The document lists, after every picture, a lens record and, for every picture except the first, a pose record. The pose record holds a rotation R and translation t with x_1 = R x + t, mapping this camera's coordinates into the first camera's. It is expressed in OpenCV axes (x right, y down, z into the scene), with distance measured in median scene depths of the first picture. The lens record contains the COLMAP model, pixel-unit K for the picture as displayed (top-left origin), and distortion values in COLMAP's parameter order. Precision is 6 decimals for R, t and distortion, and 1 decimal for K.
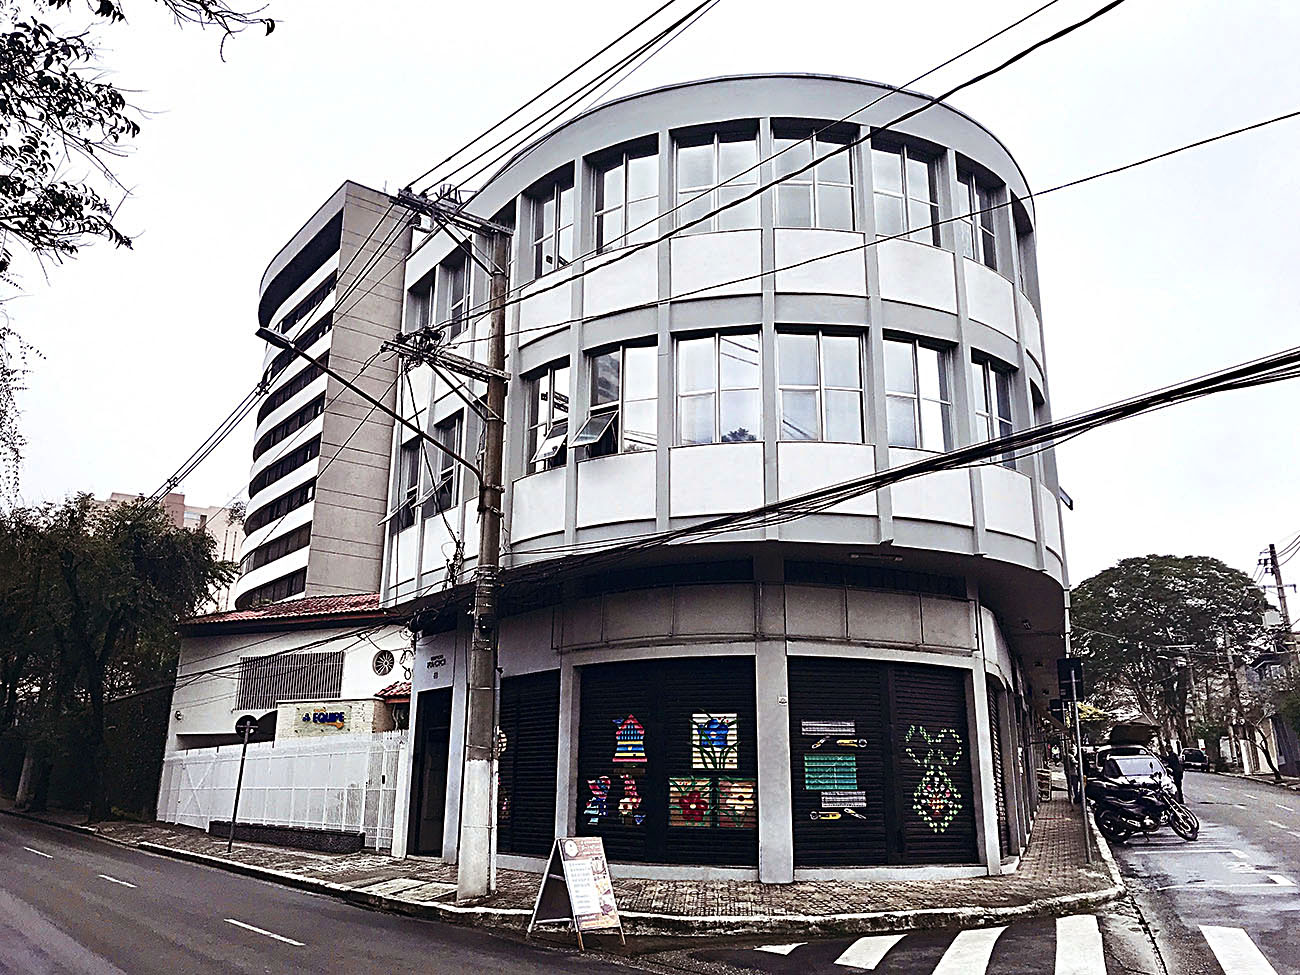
lens RADIAL K [[1098.4, 0, 639.1], [0, 1098.4, 493.0], [0, 0, 1]] dist [0.004089, -0.003223]
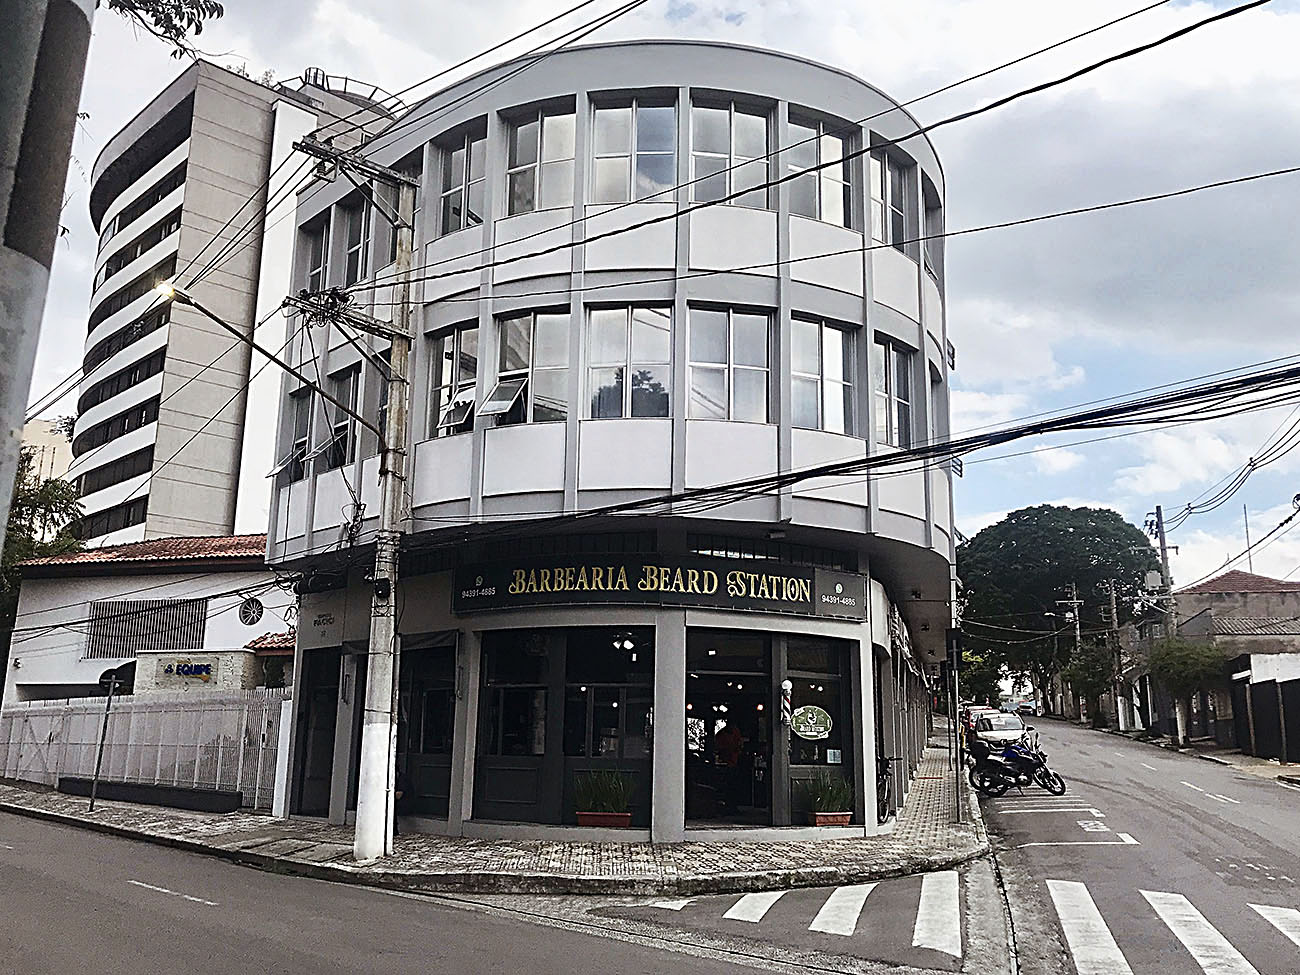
lens RADIAL K [[1204.4, 0, 653.3], [0, 1204.4, 500.7], [0, 0, 1]] dist [0.012708, -0.018117]
pose [[0.992651, 0.029358, 0.117399, -0.029450], [-0.037489, 0.997004, 0.067659, -0.041128], [-0.115061, -0.071563, 0.990777, -0.097588]]
